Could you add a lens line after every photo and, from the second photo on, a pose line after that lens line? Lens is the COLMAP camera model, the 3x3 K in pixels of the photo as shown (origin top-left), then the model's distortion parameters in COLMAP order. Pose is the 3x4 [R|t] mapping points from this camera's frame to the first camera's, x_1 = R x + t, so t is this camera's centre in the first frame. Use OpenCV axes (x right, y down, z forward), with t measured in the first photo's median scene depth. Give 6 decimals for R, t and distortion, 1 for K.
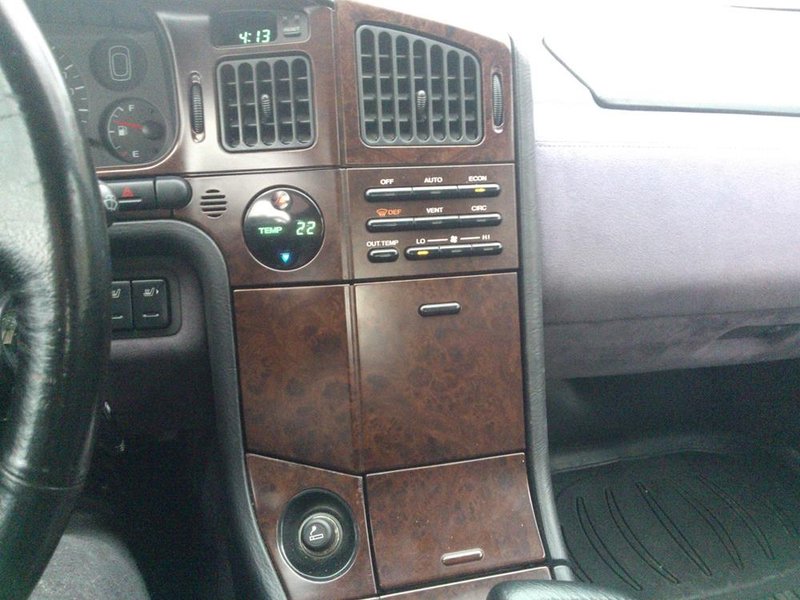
lens RADIAL K [[692.0, 0, 400.0], [0, 692.0, 300.0], [0, 0, 1]] dist [-0.033488, -0.007399]
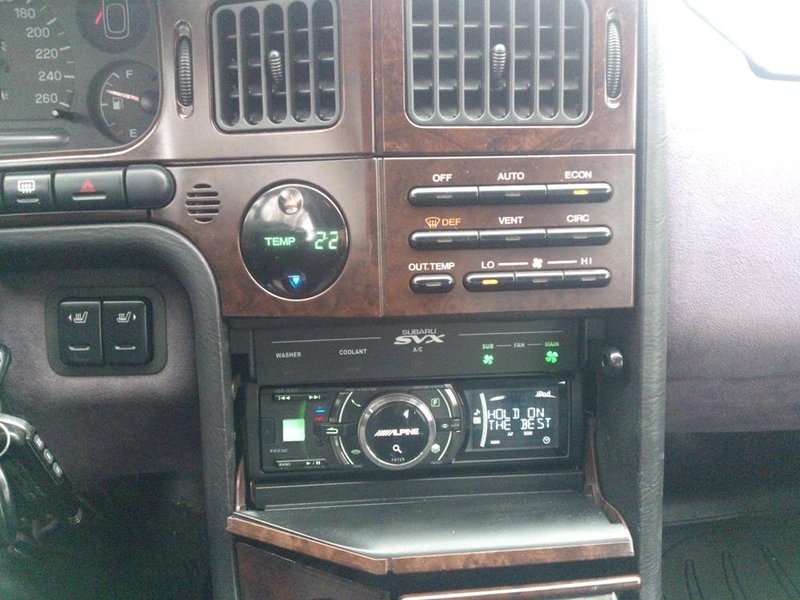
lens RADIAL K [[692.0, 0, 400.0], [0, 692.0, 300.0], [0, 0, 1]] dist [-0.033488, -0.007399]
pose [[0.985419, 0.049318, -0.162843, 0.057778], [-0.044789, 0.998504, 0.031375, -0.067792], [0.164146, -0.023624, 0.986153, 0.304214]]
